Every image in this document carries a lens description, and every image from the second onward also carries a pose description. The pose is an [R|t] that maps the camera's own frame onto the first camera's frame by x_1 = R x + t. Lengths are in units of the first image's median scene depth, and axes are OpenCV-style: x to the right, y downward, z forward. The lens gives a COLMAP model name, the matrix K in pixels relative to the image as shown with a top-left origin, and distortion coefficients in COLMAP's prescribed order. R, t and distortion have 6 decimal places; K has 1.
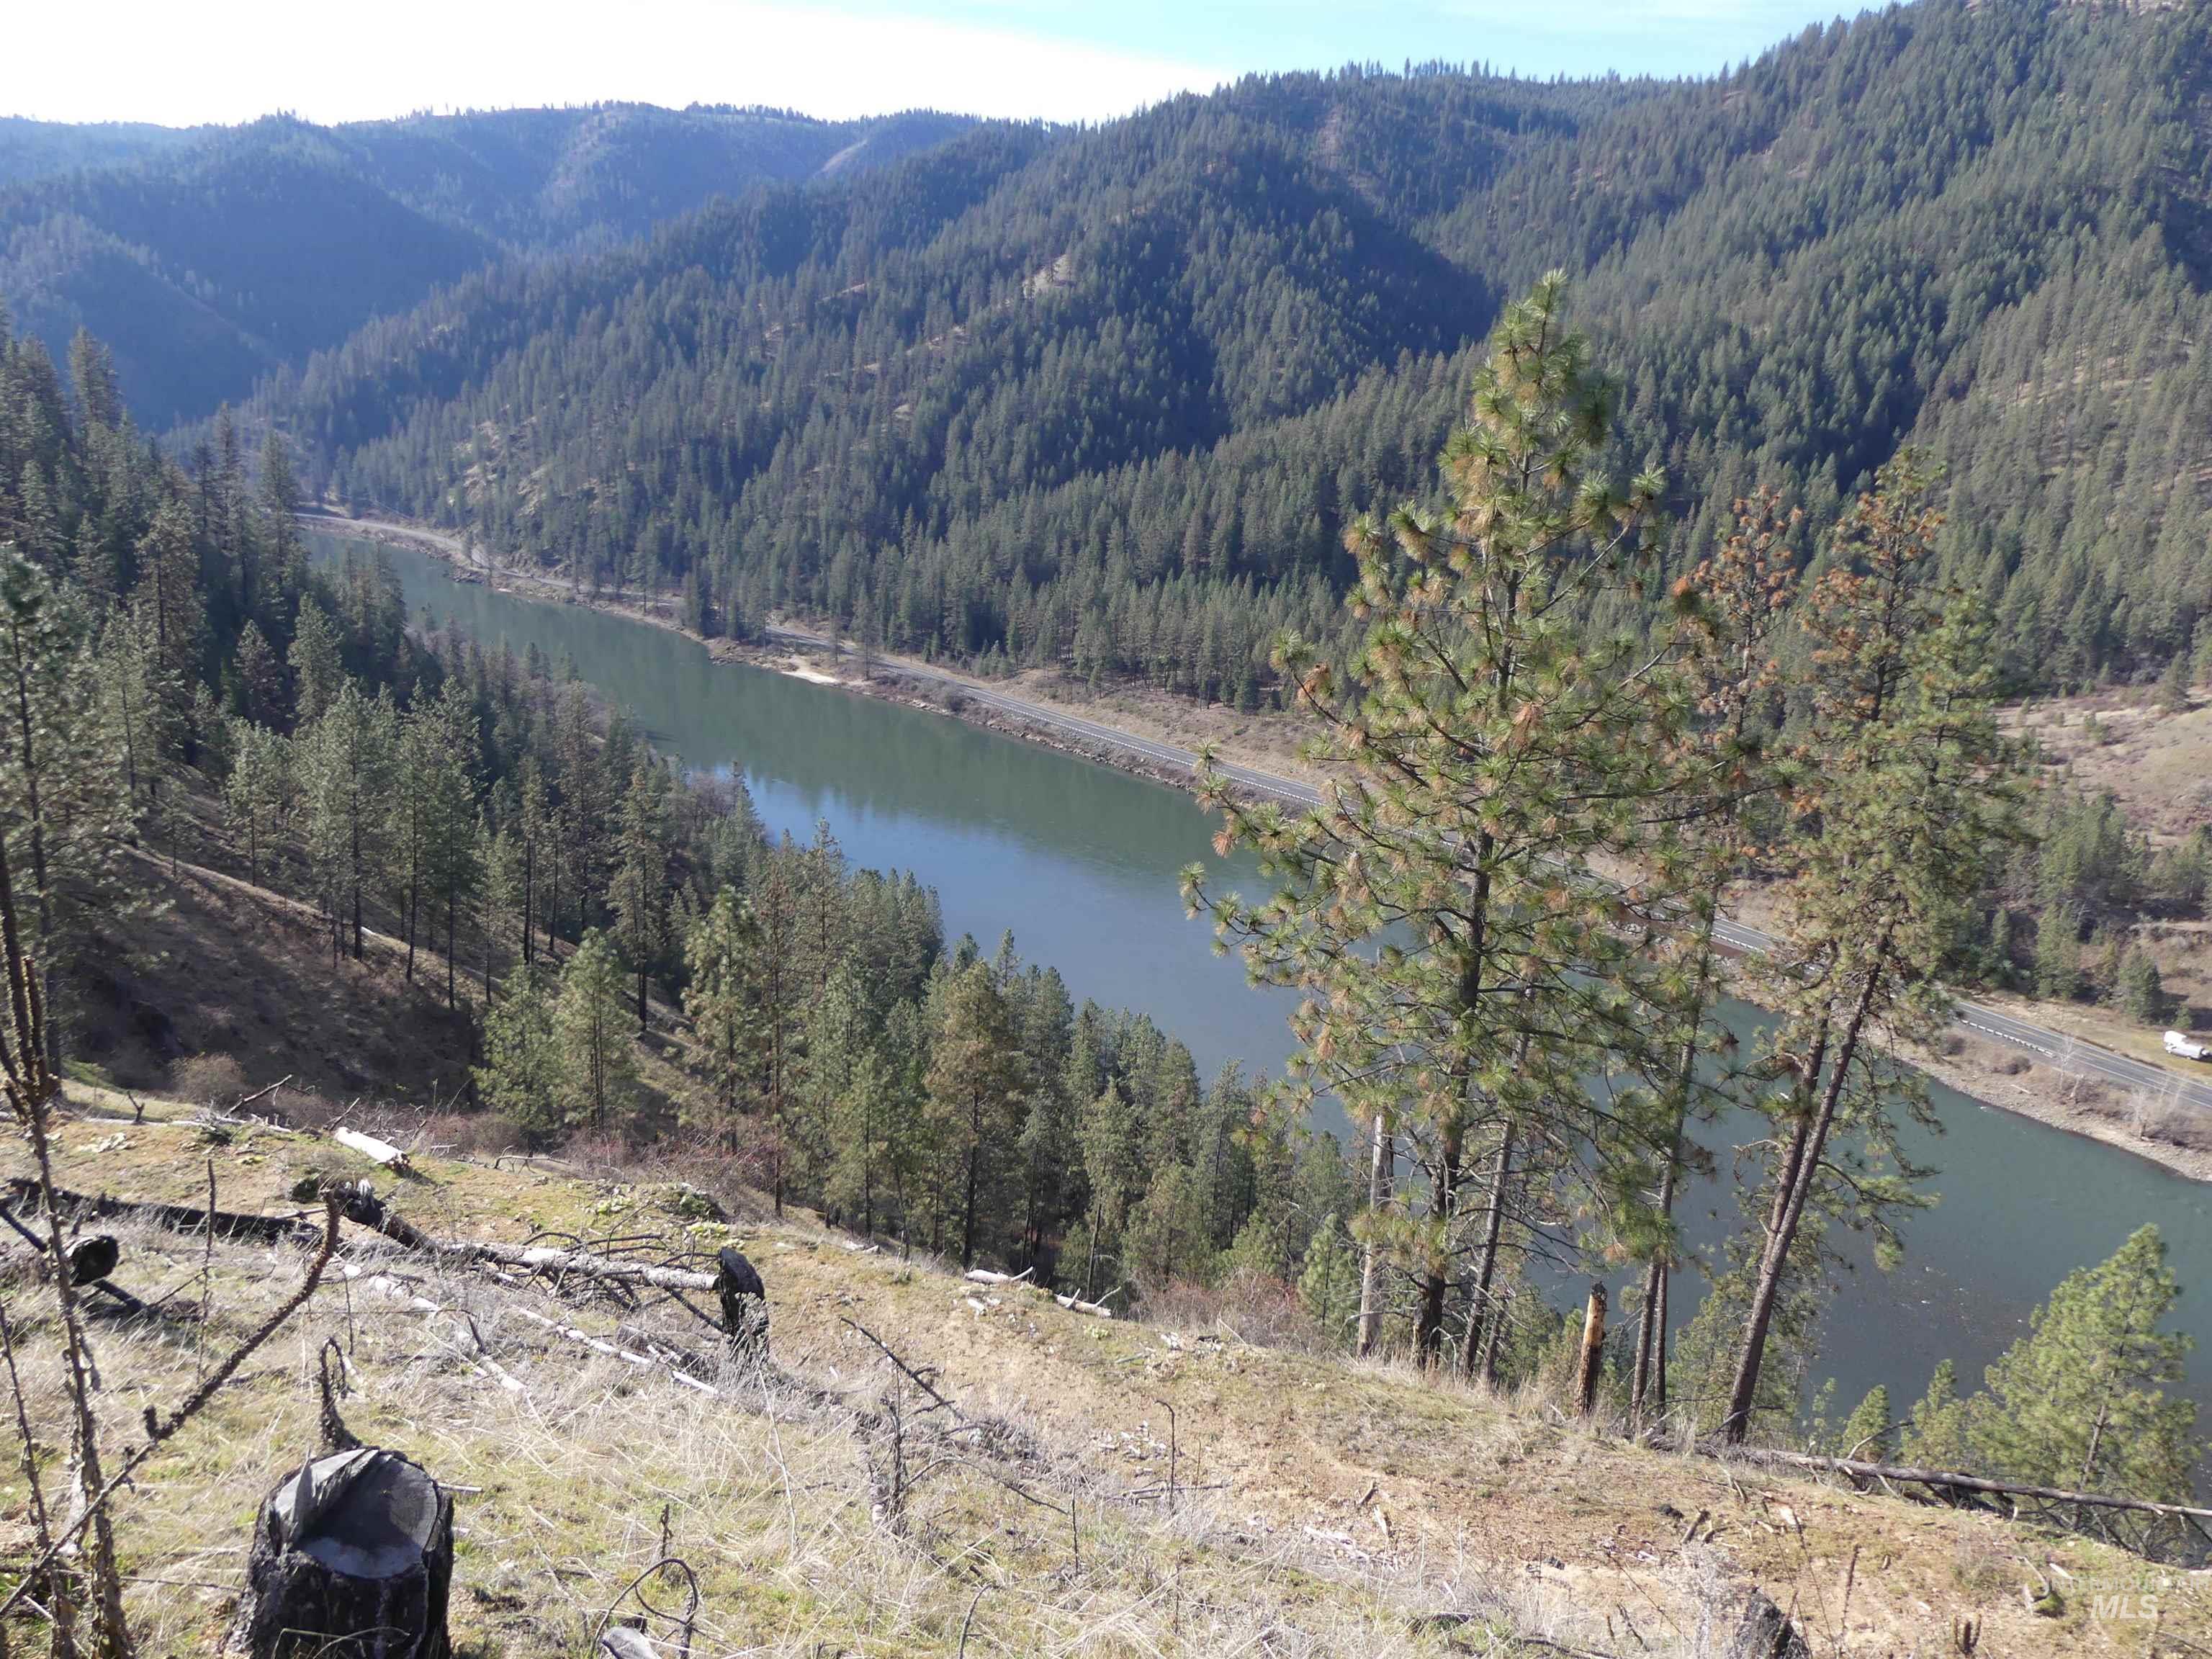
lens RADIAL K [[1657.9, 0, 1119.7], [0, 1657.9, 832.8], [0, 0, 1]] dist [-0.013948, 0.007329]
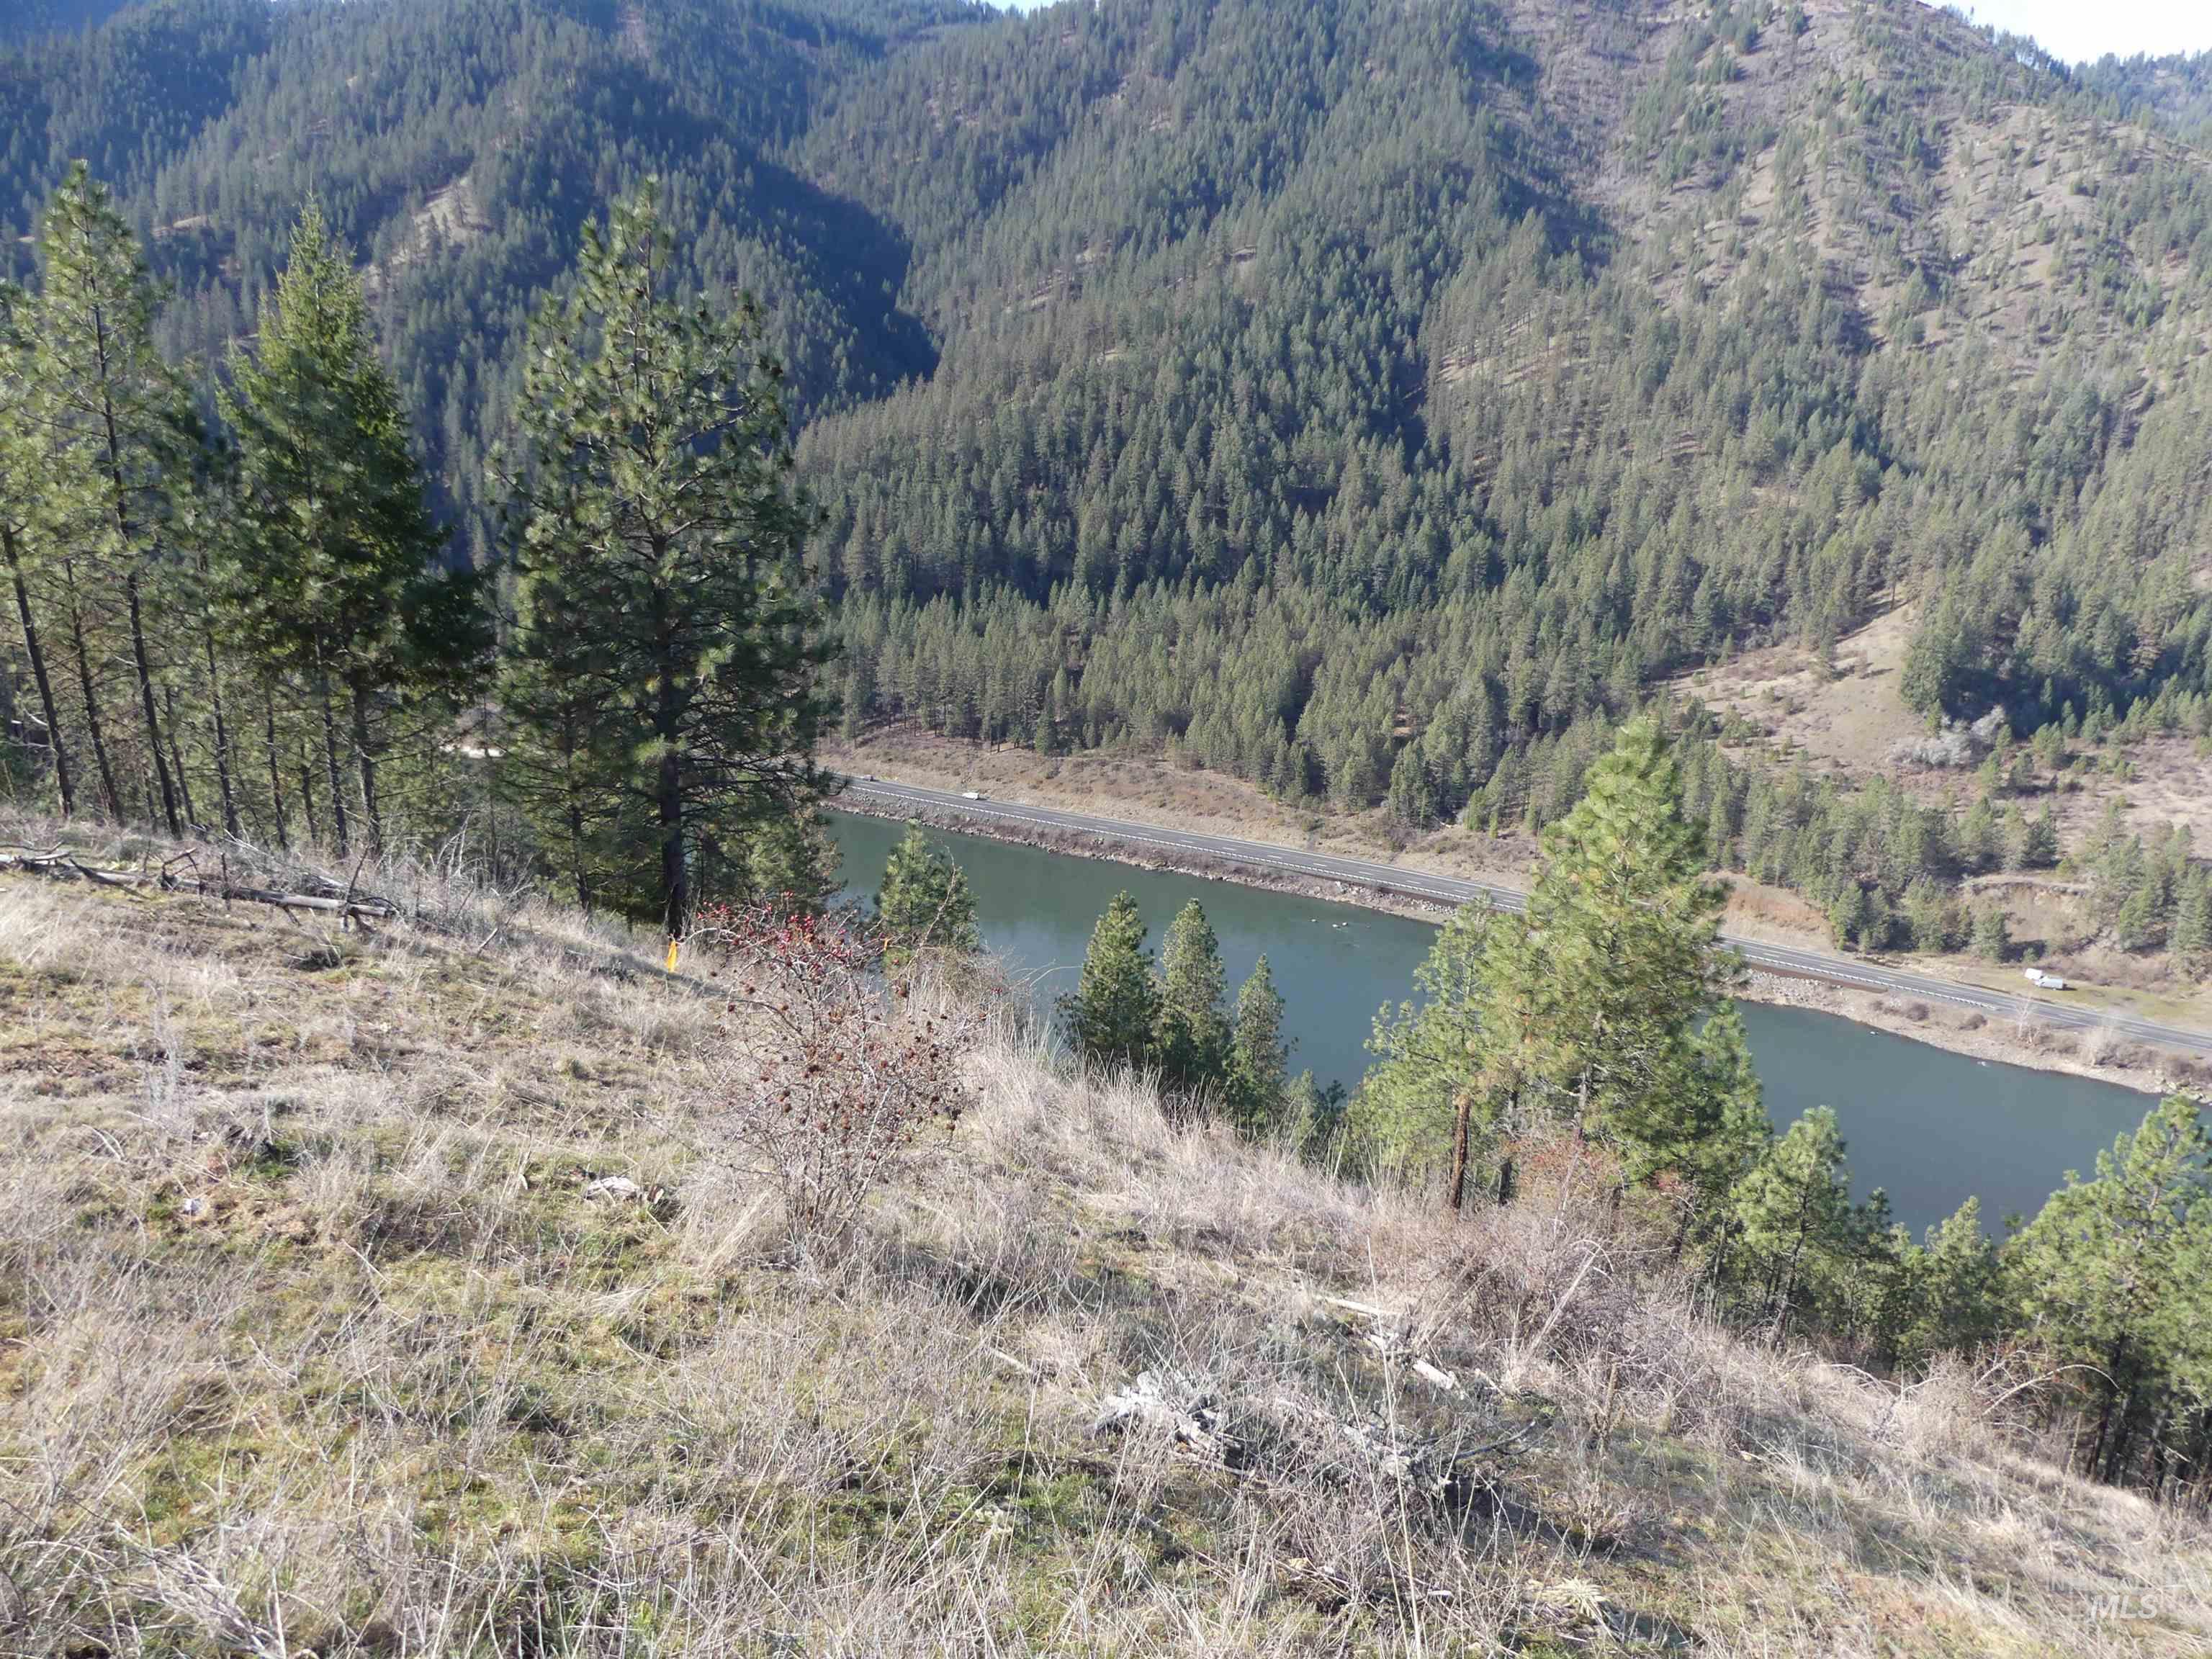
lens RADIAL K [[1709.1, 0, 1158.0], [0, 1709.1, 833.7], [0, 0, 1]] dist [-0.026337, -0.000780]
pose [[0.883807, -0.136214, 0.447583, -0.344280], [0.111832, 0.990453, 0.080601, -0.106012], [-0.454289, -0.021181, 0.890603, 0.082233]]
